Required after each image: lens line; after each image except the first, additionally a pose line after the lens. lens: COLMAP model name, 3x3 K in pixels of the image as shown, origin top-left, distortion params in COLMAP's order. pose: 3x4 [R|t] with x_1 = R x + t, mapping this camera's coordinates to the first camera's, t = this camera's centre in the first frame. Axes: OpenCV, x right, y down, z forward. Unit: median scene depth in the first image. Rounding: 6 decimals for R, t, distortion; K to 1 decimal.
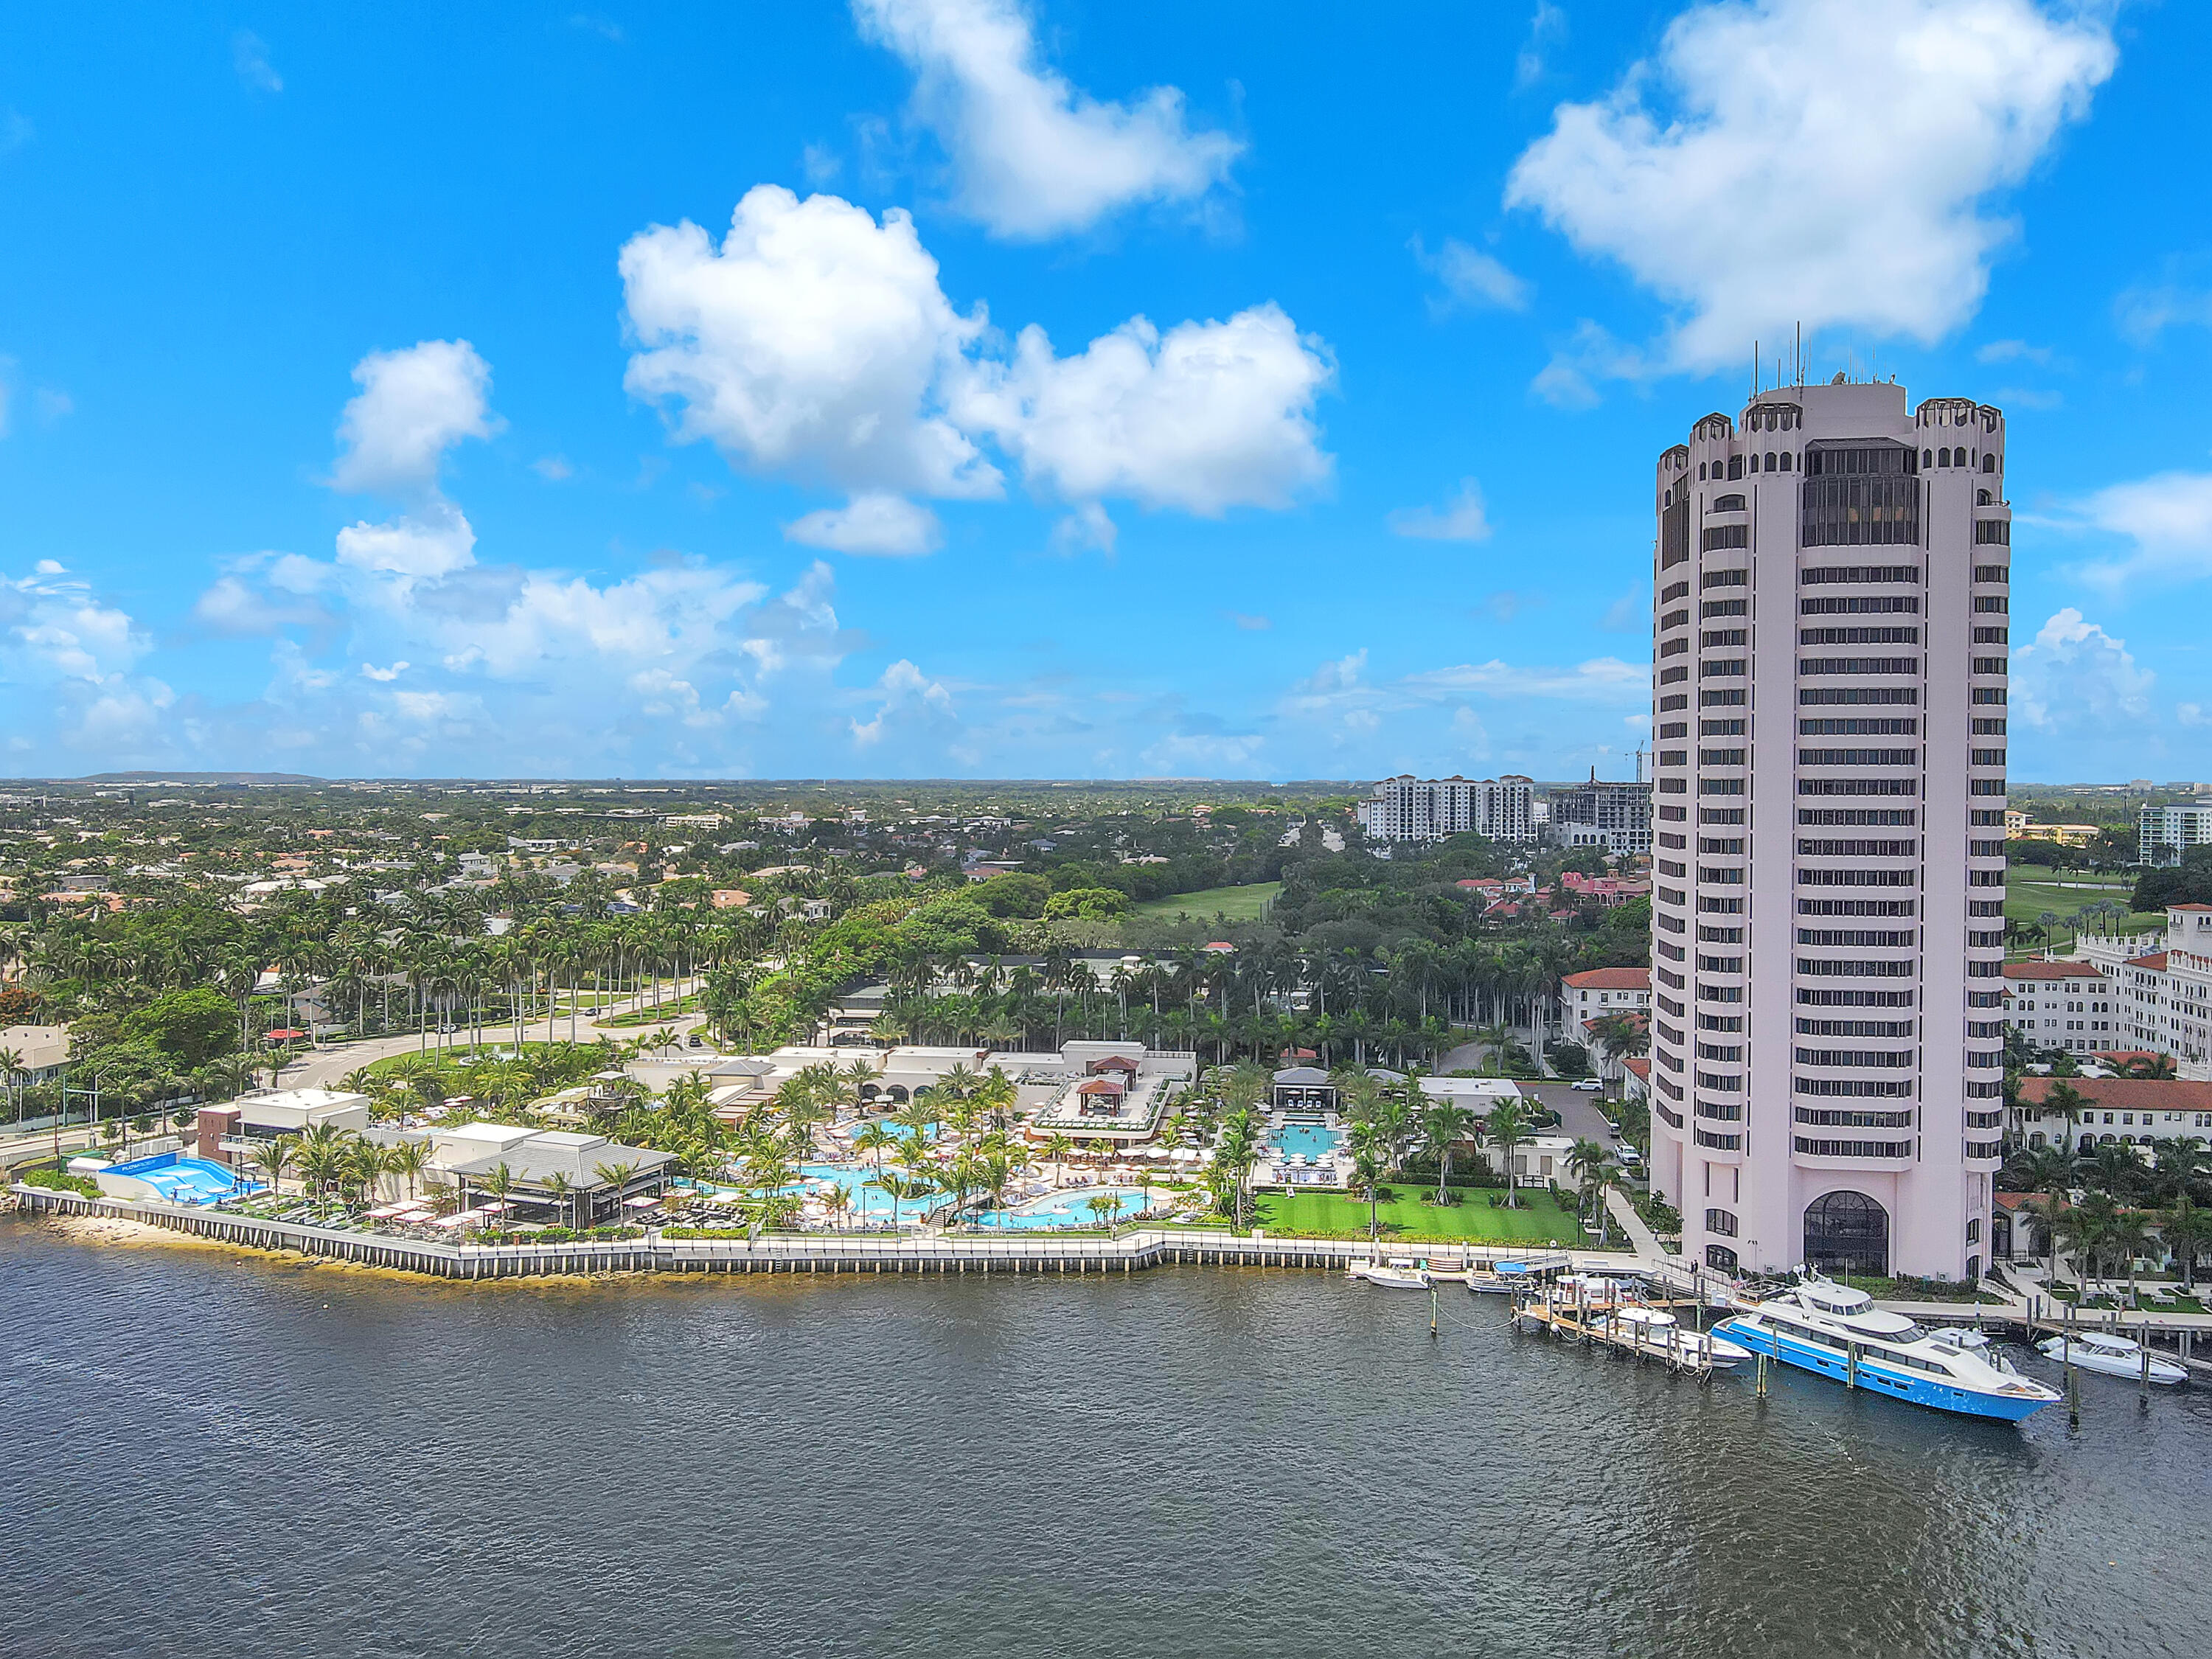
lens RADIAL K [[1646.9, 0, 1086.4], [0, 1646.9, 829.8], [0, 0, 1]] dist [0.000226, 0.001077]
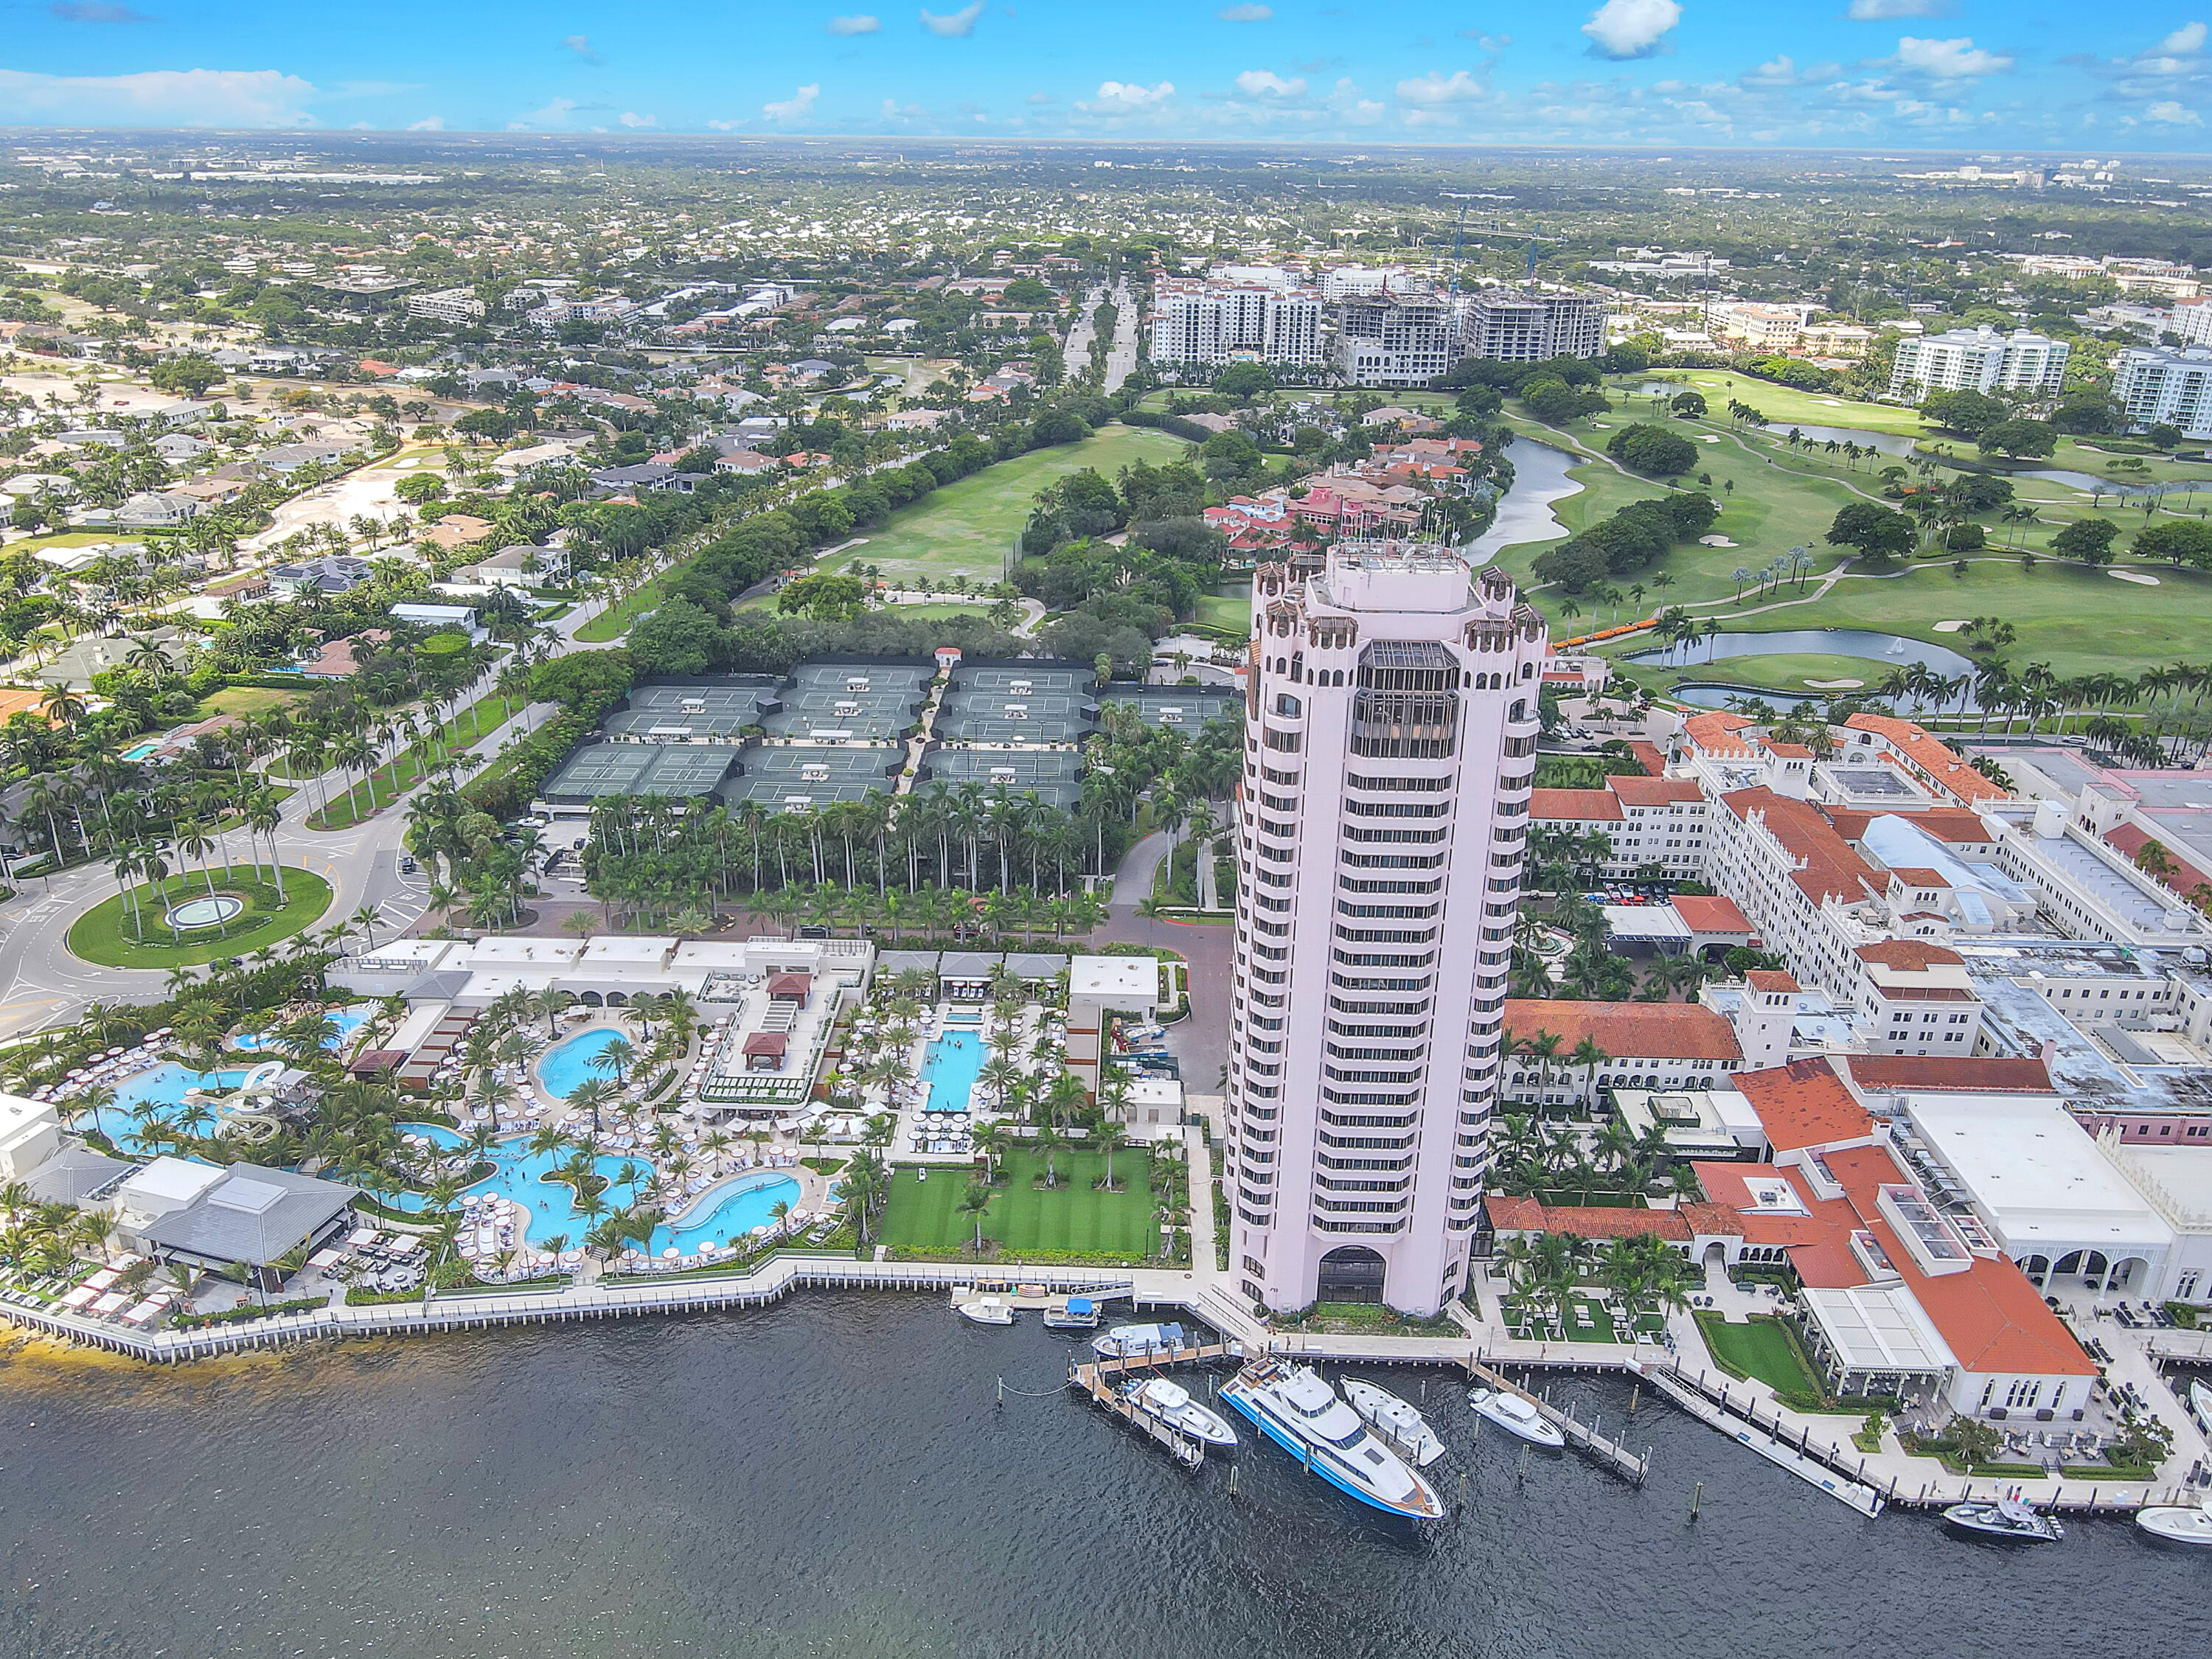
lens RADIAL K [[1646.9, 0, 1107.6], [0, 1646.9, 814.4], [0, 0, 1]] dist [0.000226, 0.001077]
pose [[0.993788, -0.030498, 0.107028, 0.155095], [-0.011109, 0.929726, 0.368085, -0.496290], [-0.110733, -0.366987, 0.923612, 0.018528]]
